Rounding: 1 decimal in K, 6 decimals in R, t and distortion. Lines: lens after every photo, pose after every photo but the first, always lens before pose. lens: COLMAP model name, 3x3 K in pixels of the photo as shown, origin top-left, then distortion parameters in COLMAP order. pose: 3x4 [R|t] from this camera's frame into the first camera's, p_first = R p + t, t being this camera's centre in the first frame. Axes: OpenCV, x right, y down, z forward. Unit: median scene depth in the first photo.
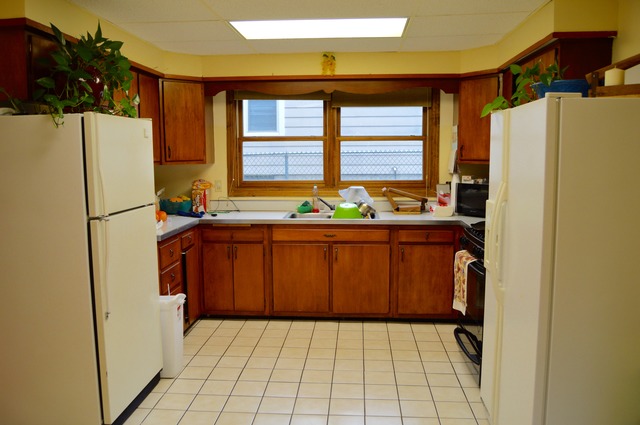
lens RADIAL K [[516.6, 0, 320.0], [0, 516.6, 212.5], [0, 0, 1]] dist [-0.094464, 0.013599]
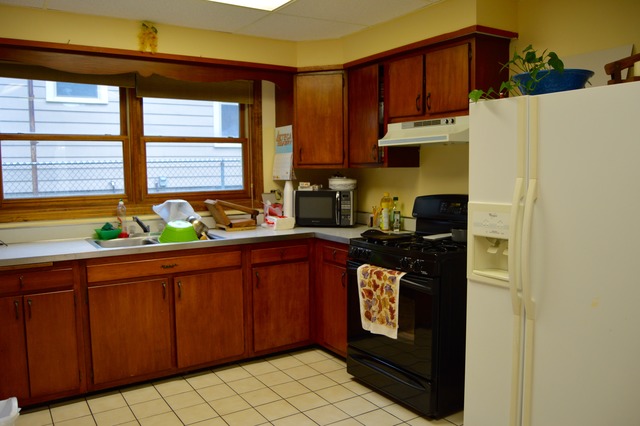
lens RADIAL K [[516.6, 0, 320.0], [0, 516.6, 213.0], [0, 0, 1]] dist [-0.094464, 0.013599]
pose [[0.794180, -0.054927, 0.605196, -0.244092], [0.072920, 0.997324, -0.005175, -0.011646], [-0.603292, 0.048241, 0.796060, 0.272293]]
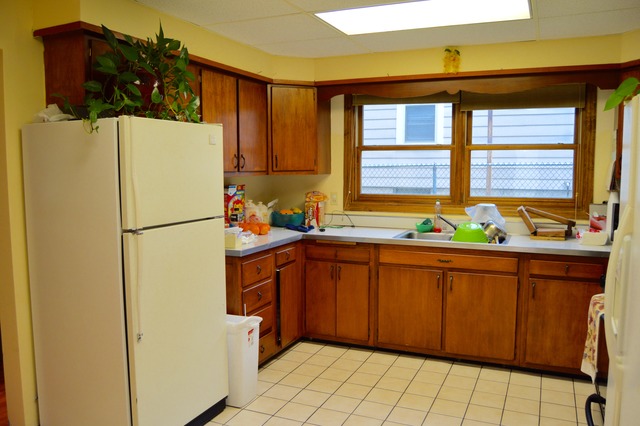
lens RADIAL K [[516.6, 0, 320.0], [0, 516.6, 213.0], [0, 0, 1]] dist [-0.094464, 0.013599]
pose [[0.940038, 0.035675, -0.339198, 0.107116], [-0.043330, 0.998948, -0.015020, -0.011989], [0.338306, 0.028817, 0.940595, 0.132921]]
